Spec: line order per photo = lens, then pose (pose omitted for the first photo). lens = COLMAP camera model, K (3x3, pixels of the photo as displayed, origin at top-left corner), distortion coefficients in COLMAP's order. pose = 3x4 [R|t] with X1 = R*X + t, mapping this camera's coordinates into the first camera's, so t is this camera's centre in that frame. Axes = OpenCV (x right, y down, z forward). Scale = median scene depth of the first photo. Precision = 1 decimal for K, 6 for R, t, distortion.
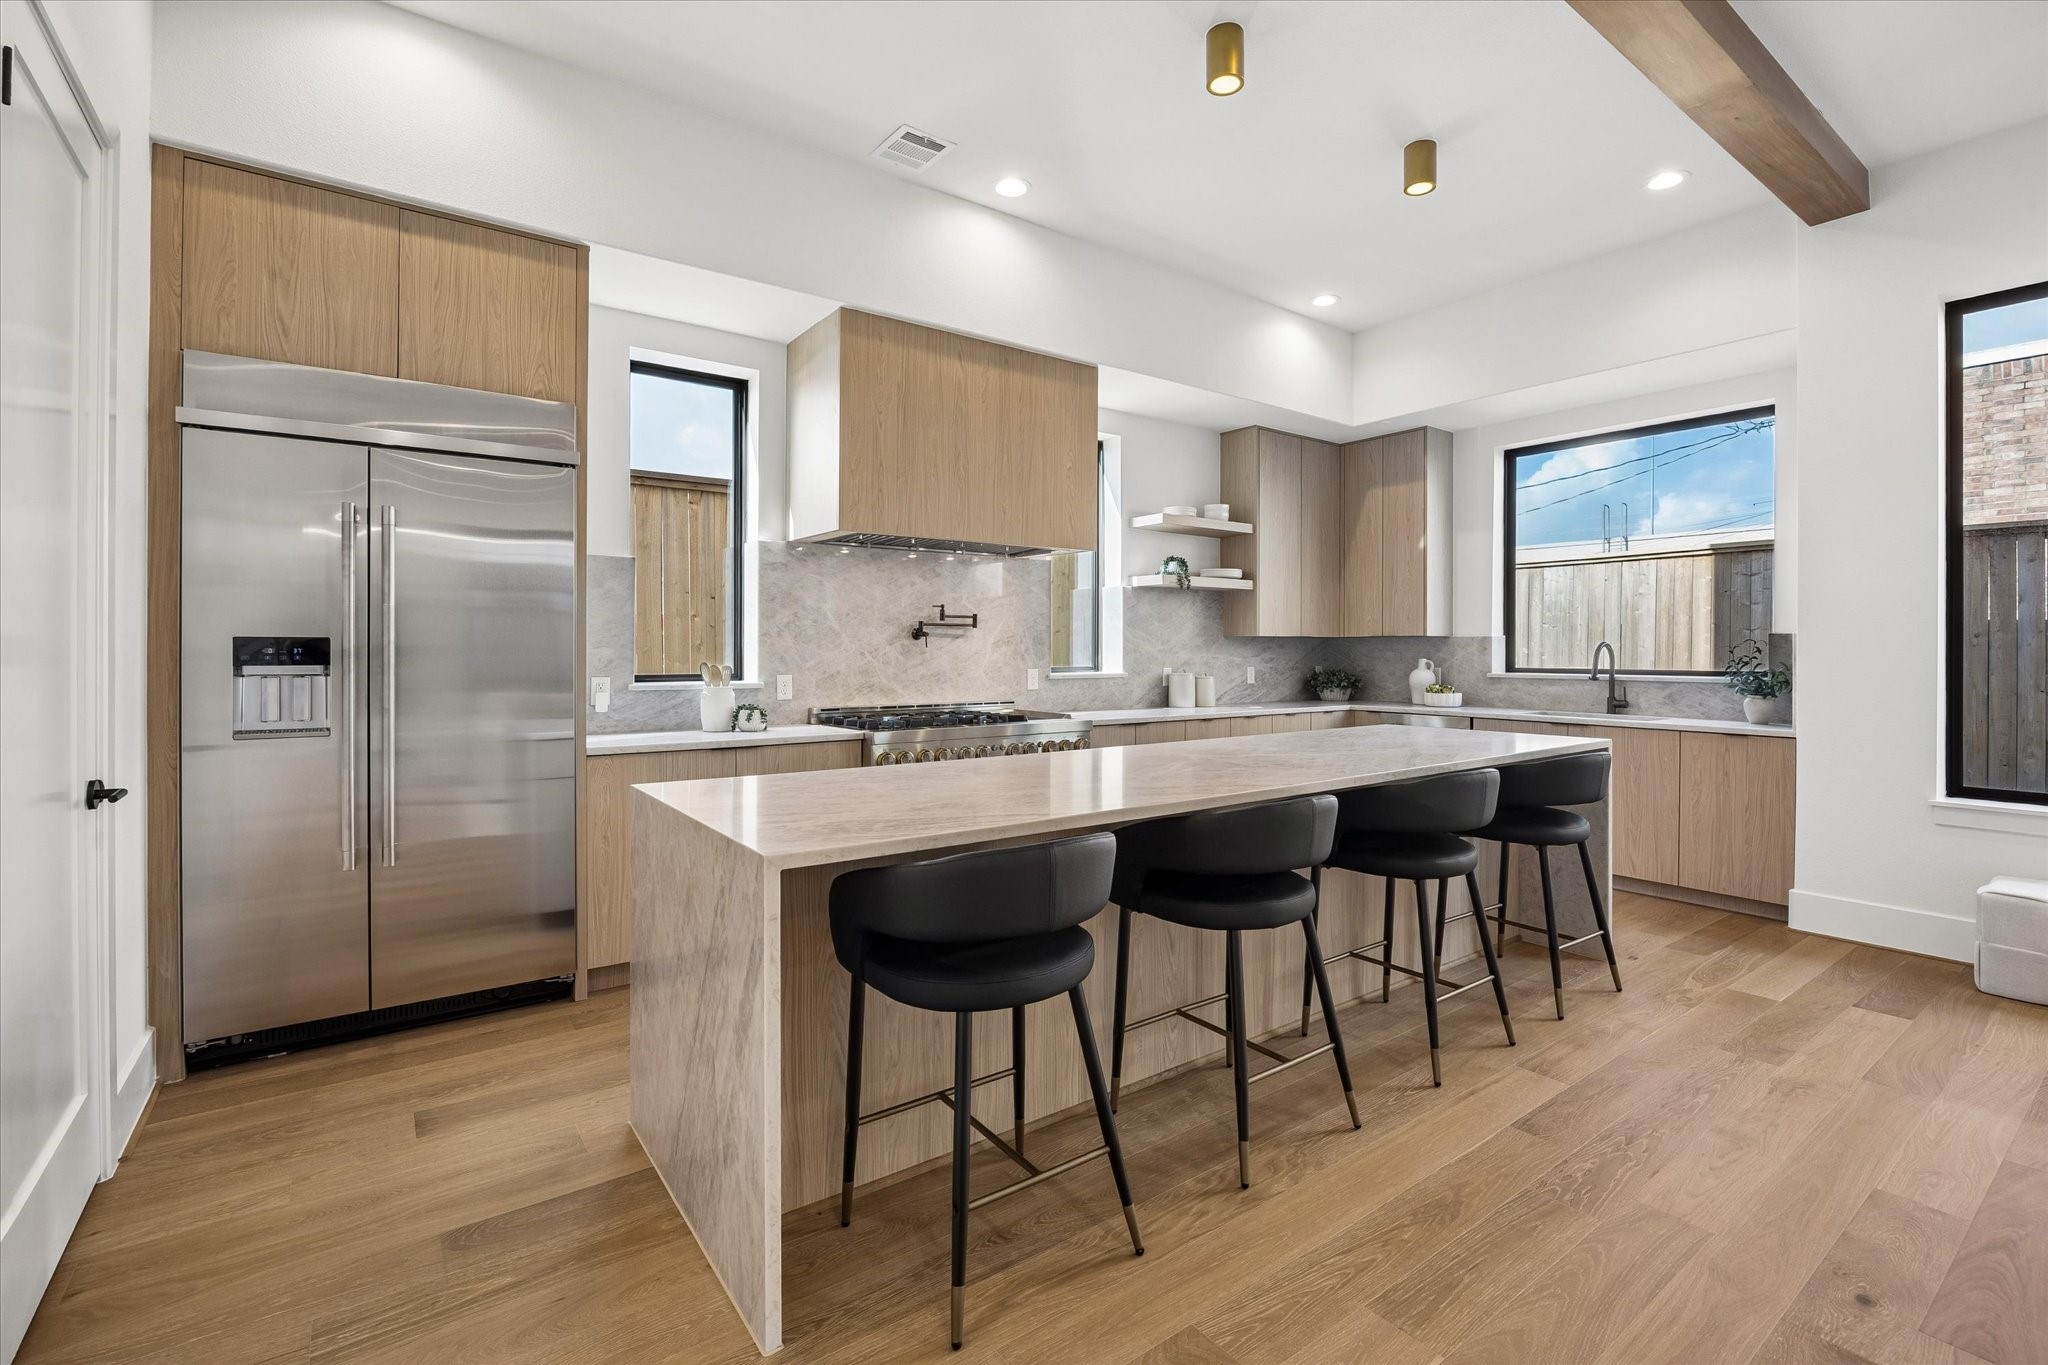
lens RADIAL K [[903.0, 0, 1033.8], [0, 903.0, 660.0], [0, 0, 1]] dist [-0.015815, 0.001101]
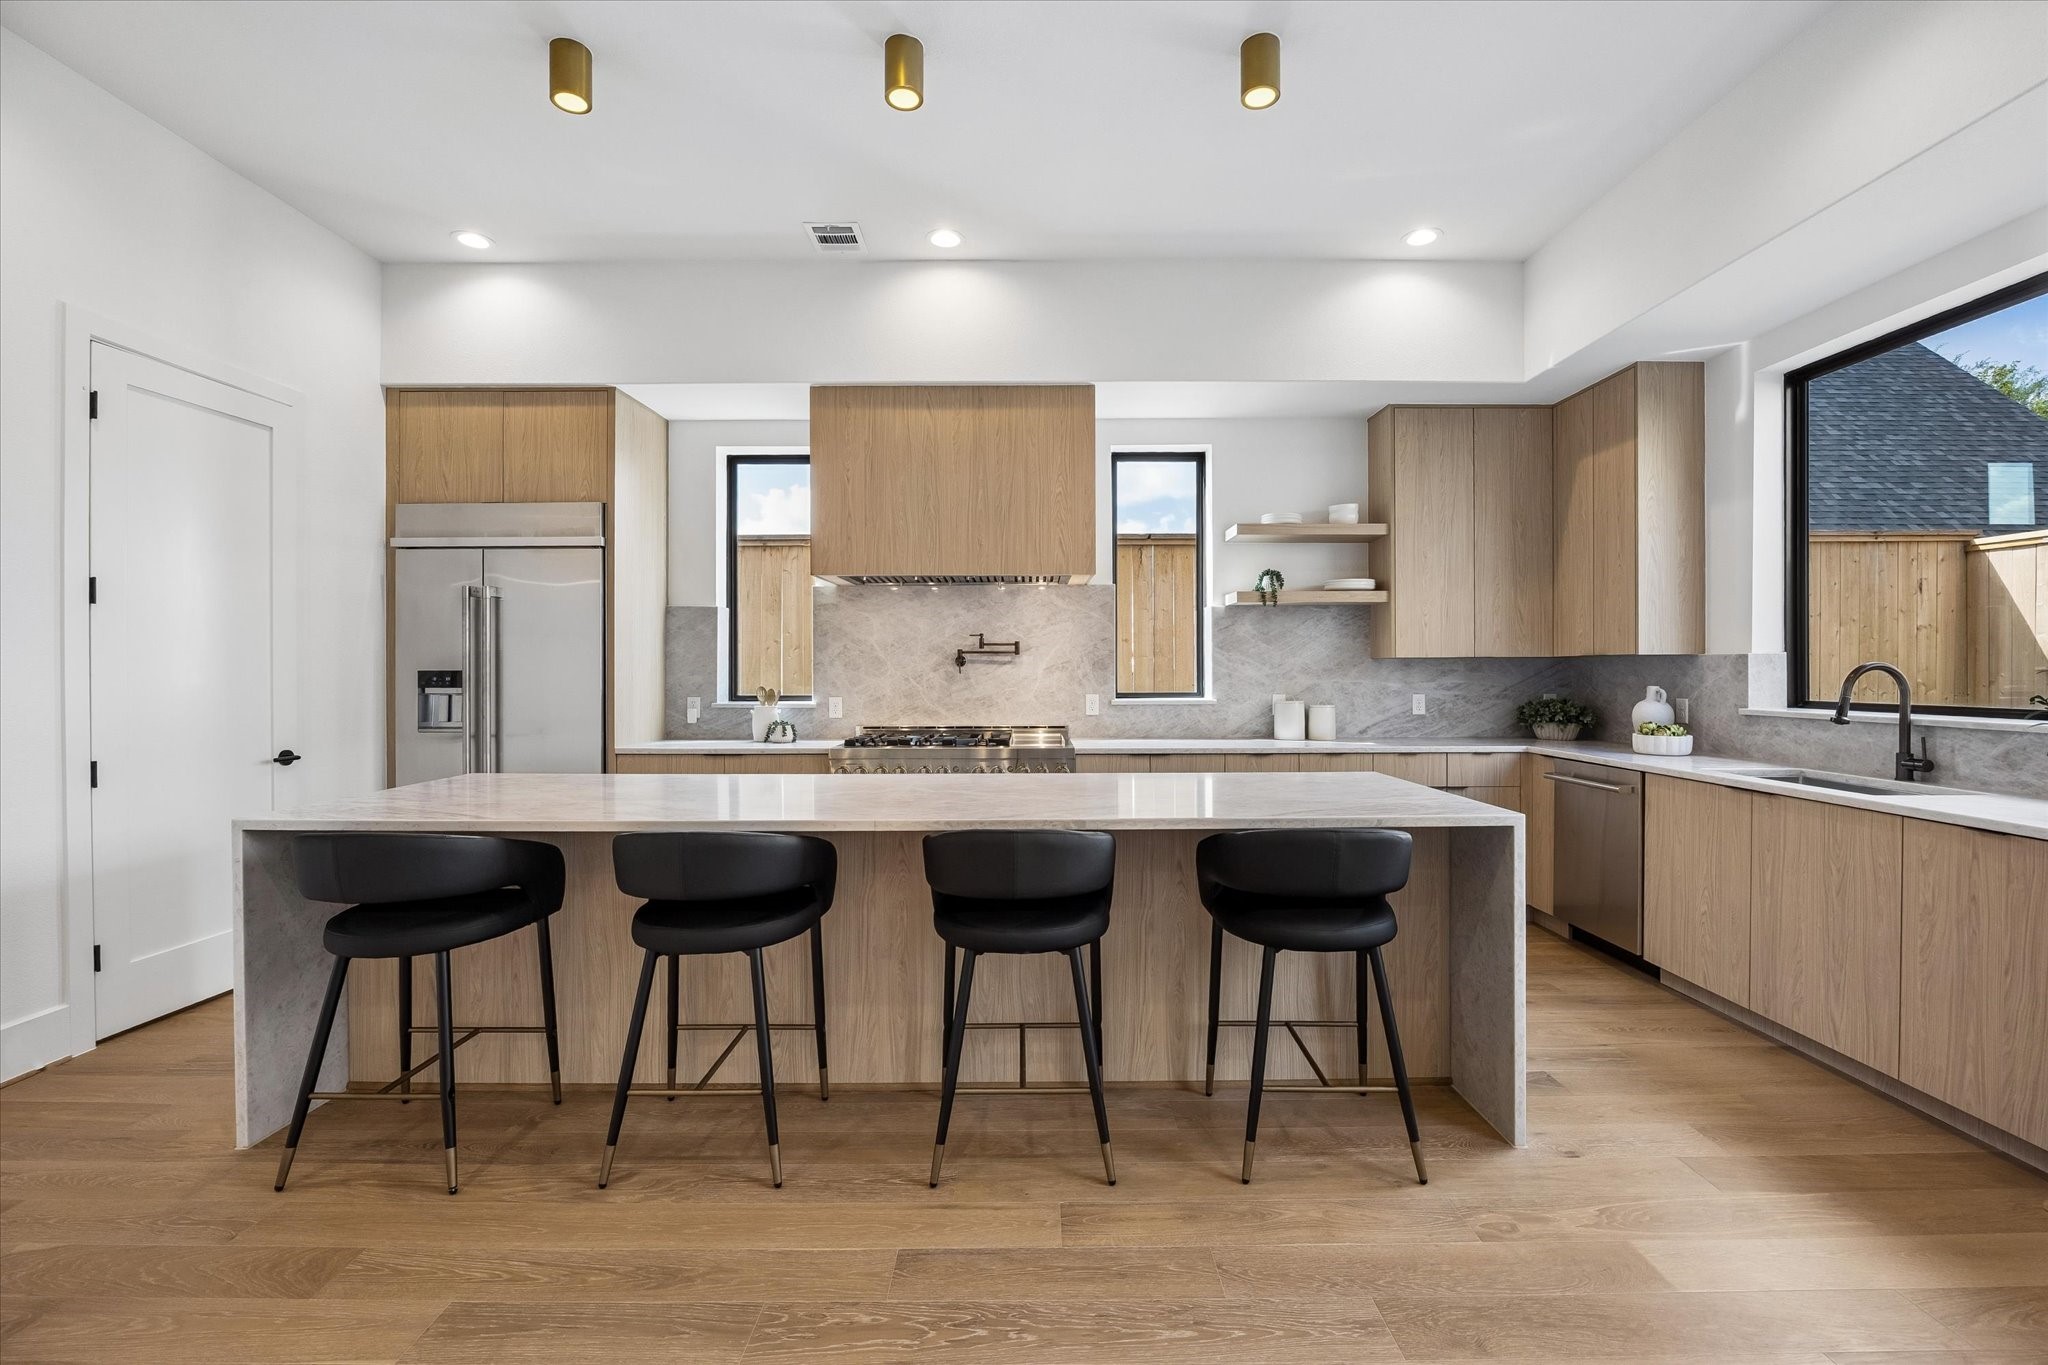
lens RADIAL K [[861.2, 0, 1035.0], [0, 861.2, 673.9], [0, 0, 1]] dist [-0.016458, 0.000410]
pose [[0.811705, -0.001499, -0.584066, 0.580849], [-0.002651, 0.999977, -0.006251, -0.007584], [0.584062, 0.006622, 0.811682, 0.222089]]
